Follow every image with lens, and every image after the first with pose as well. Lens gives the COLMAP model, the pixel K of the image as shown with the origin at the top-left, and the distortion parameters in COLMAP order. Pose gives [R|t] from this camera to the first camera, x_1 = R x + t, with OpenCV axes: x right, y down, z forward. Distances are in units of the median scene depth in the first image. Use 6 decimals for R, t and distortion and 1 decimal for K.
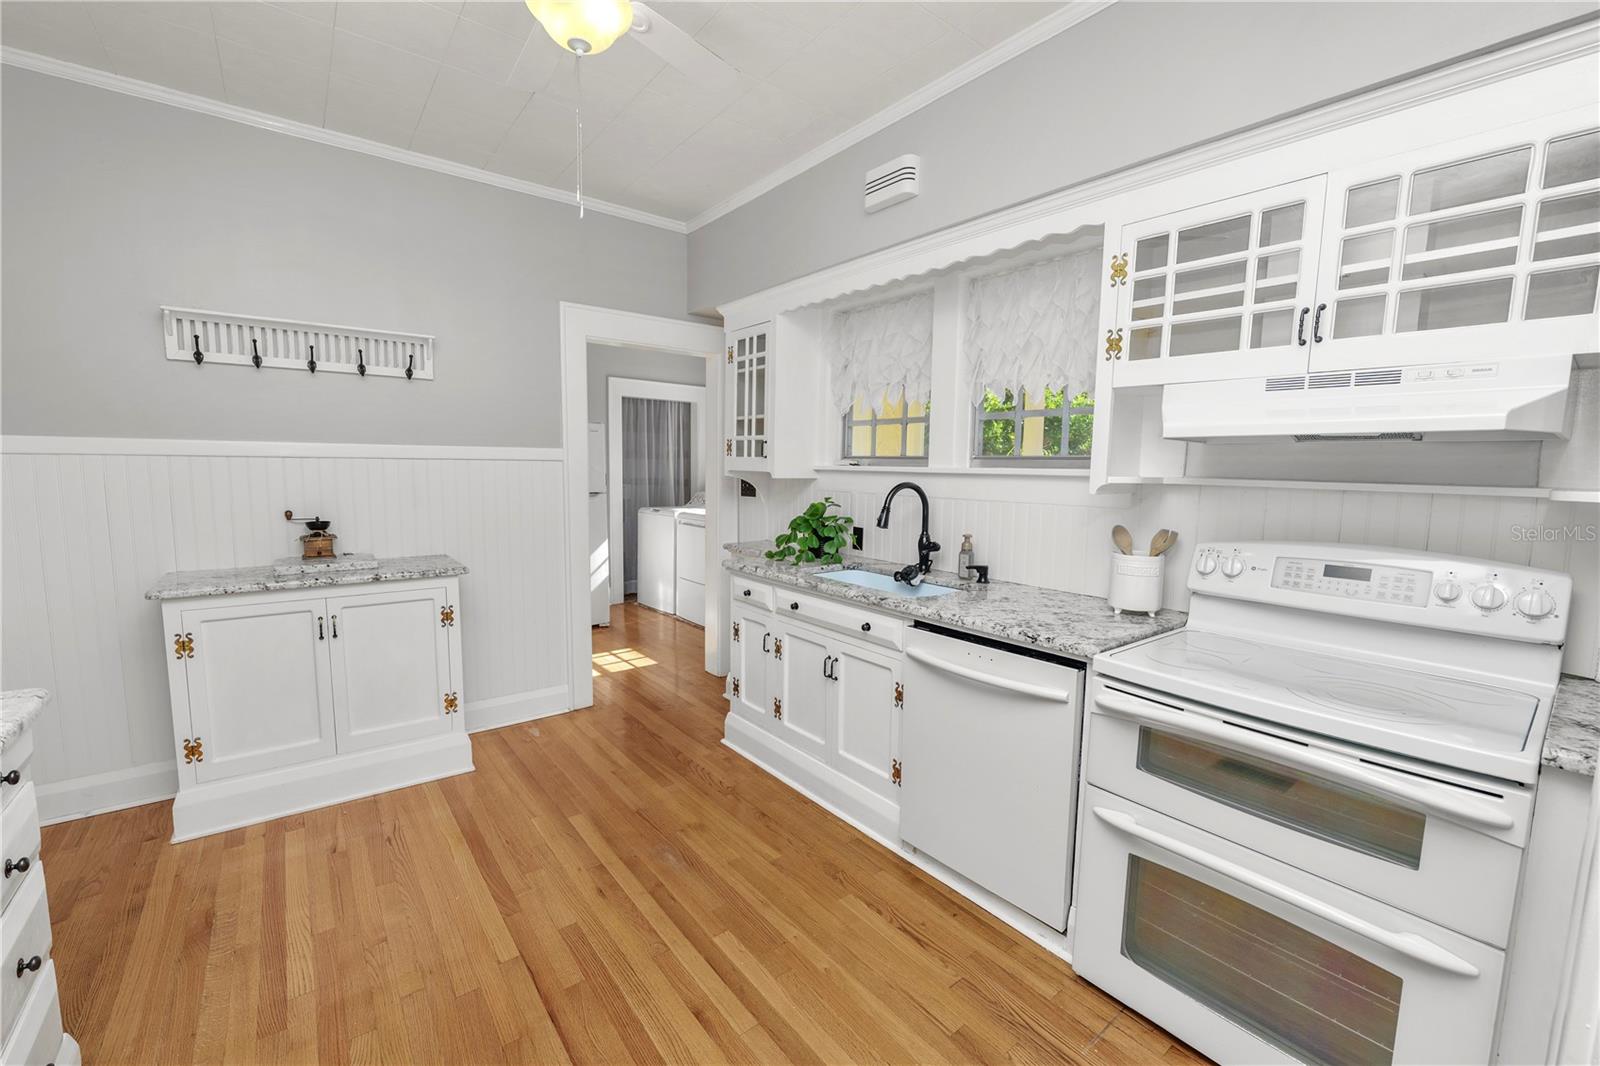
lens RADIAL K [[651.2, 0, 793.6], [0, 651.2, 533.8], [0, 0, 1]] dist [-0.002220, 0.000629]
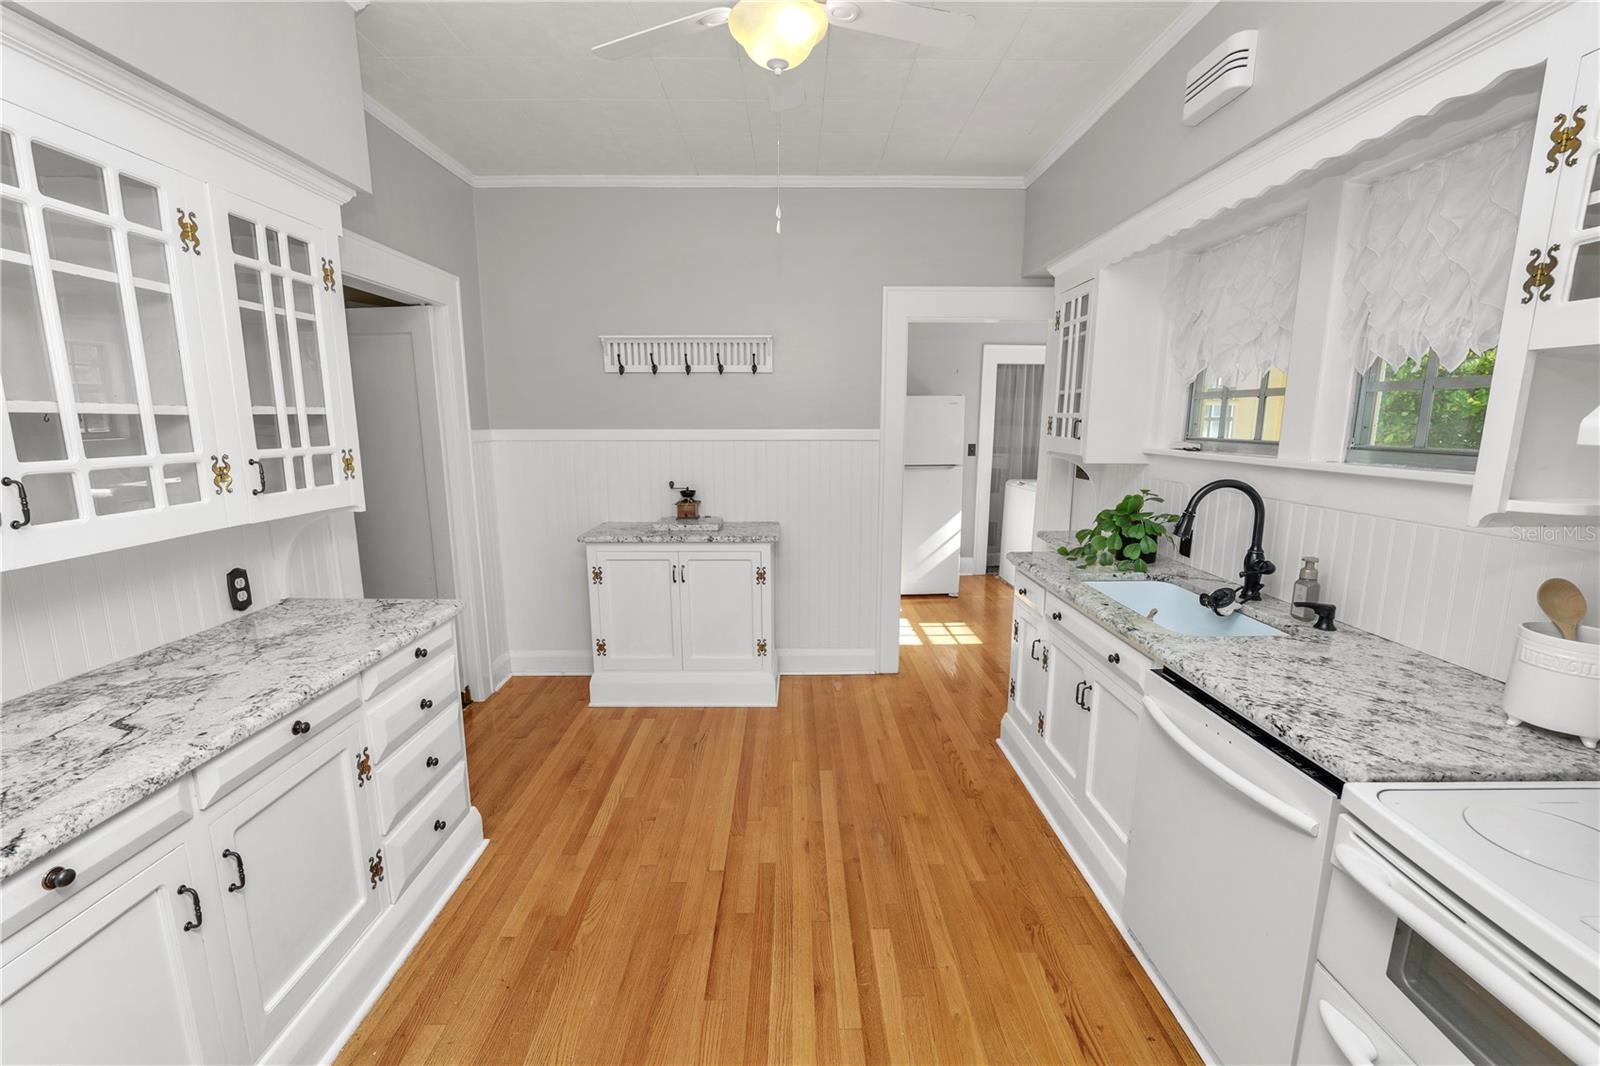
lens RADIAL K [[651.2, 0, 802.3], [0, 651.2, 534.8], [0, 0, 1]] dist [-0.002220, 0.000629]
pose [[0.800474, 0.091777, -0.592300, 0.240816], [-0.052949, 0.995172, 0.082642, -0.053184], [0.597025, -0.034791, 0.801468, 0.097684]]
